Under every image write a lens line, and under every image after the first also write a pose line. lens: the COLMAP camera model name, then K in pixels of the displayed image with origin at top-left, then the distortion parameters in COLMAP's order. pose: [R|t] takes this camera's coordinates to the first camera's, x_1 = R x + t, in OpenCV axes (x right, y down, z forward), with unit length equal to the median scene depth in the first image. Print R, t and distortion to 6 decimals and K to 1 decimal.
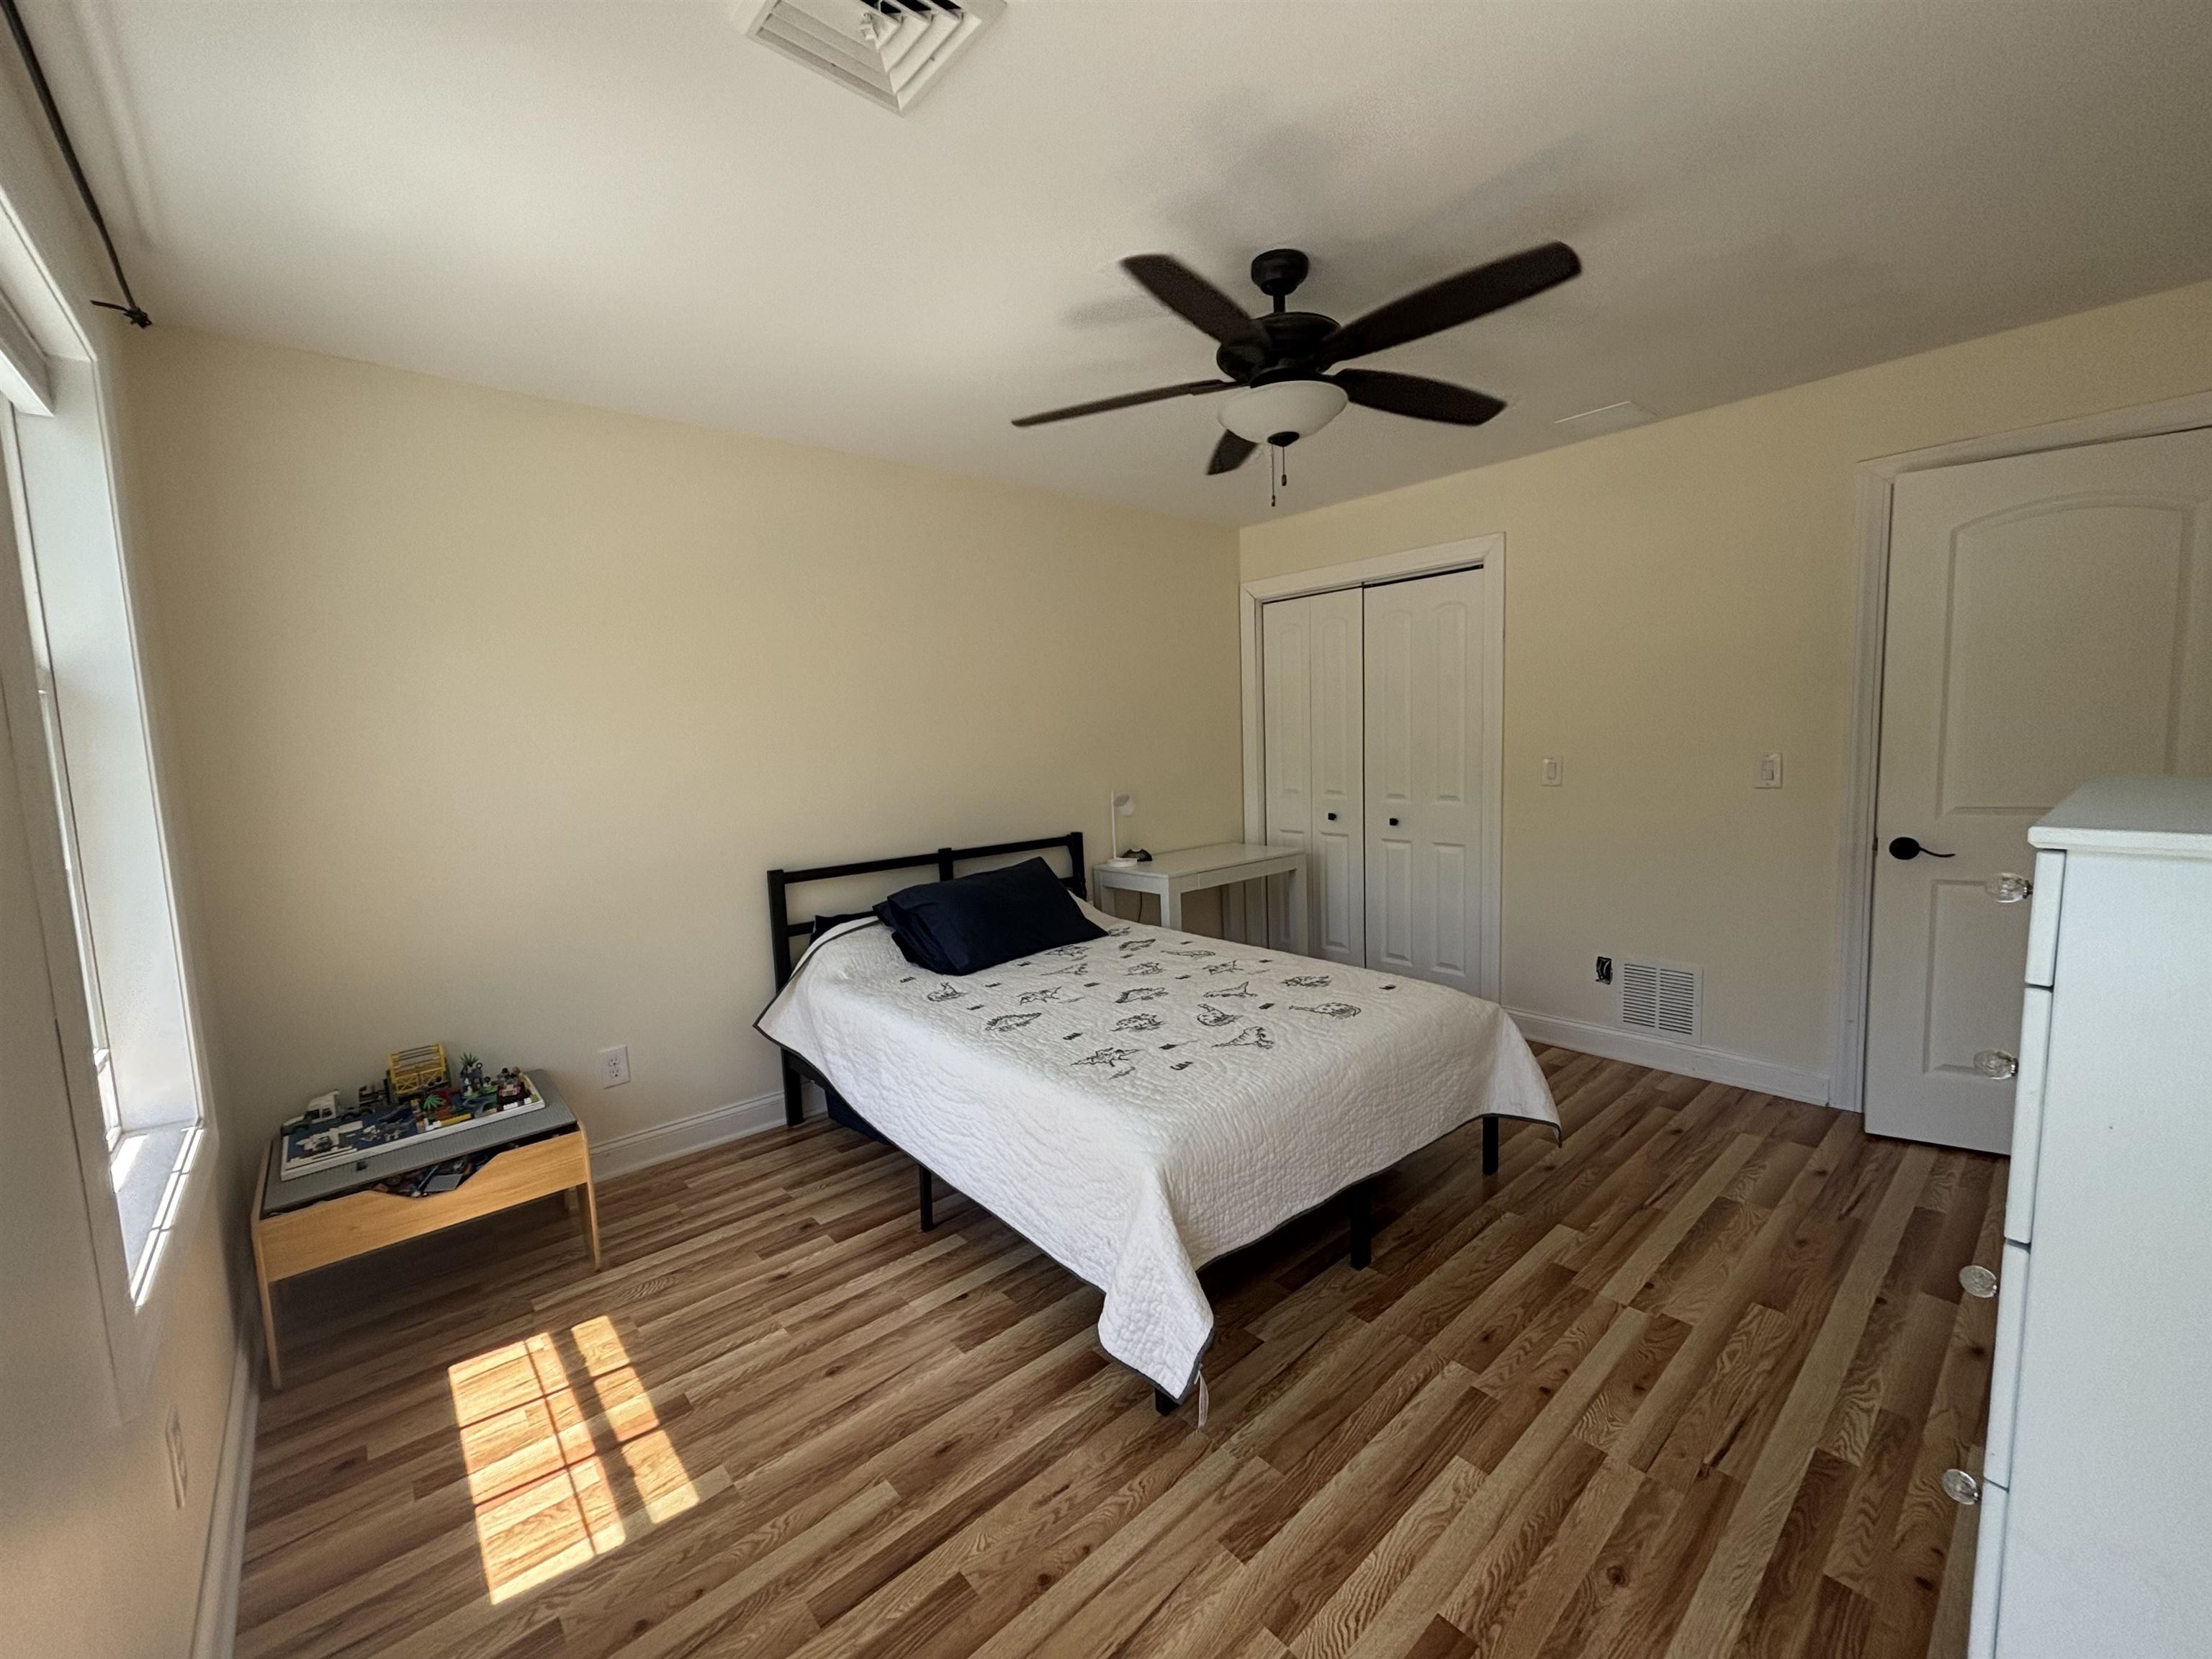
lens RADIAL K [[897.0, 0, 1106.0], [0, 897.0, 829.5], [0, 0, 1]] dist [0.037883, -0.000204]
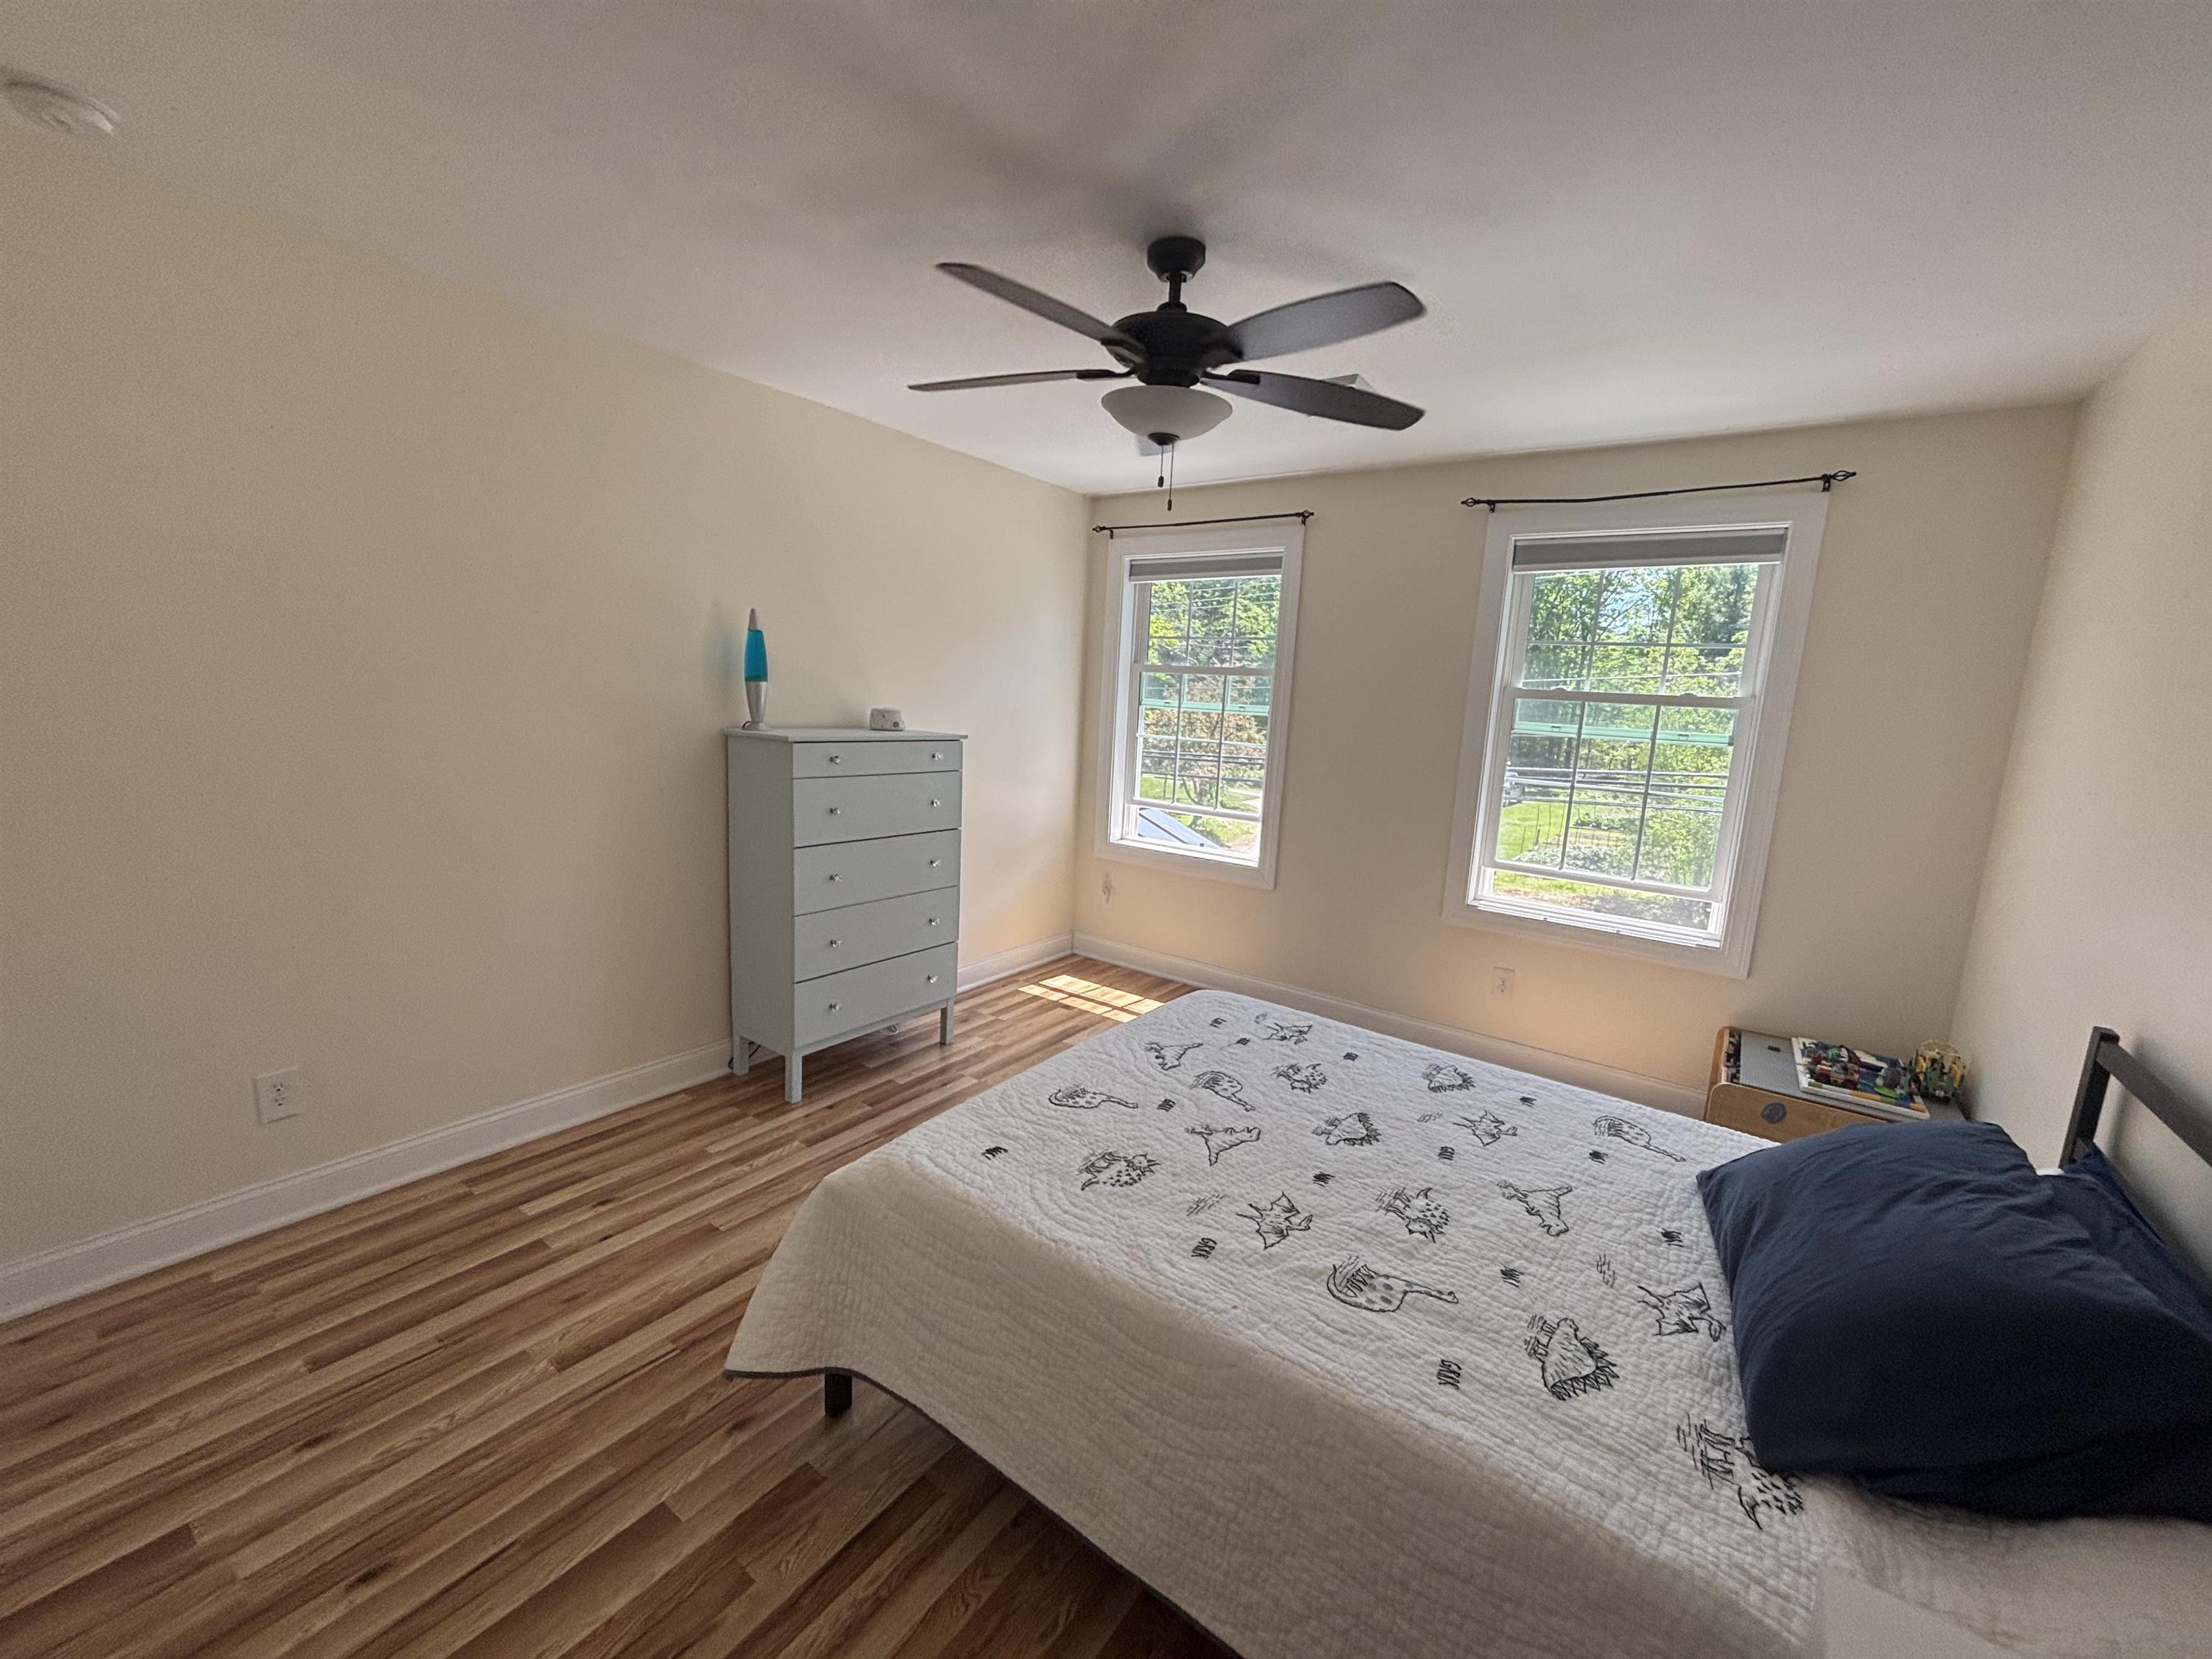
lens RADIAL K [[897.0, 0, 1106.0], [0, 897.0, 829.5], [0, 0, 1]] dist [0.037883, -0.000204]
pose [[-0.974198, 0.017658, -0.225004, 0.406153], [-0.043969, 0.962985, 0.265946, -0.233885], [0.221372, 0.268977, -0.937361, 1.682342]]
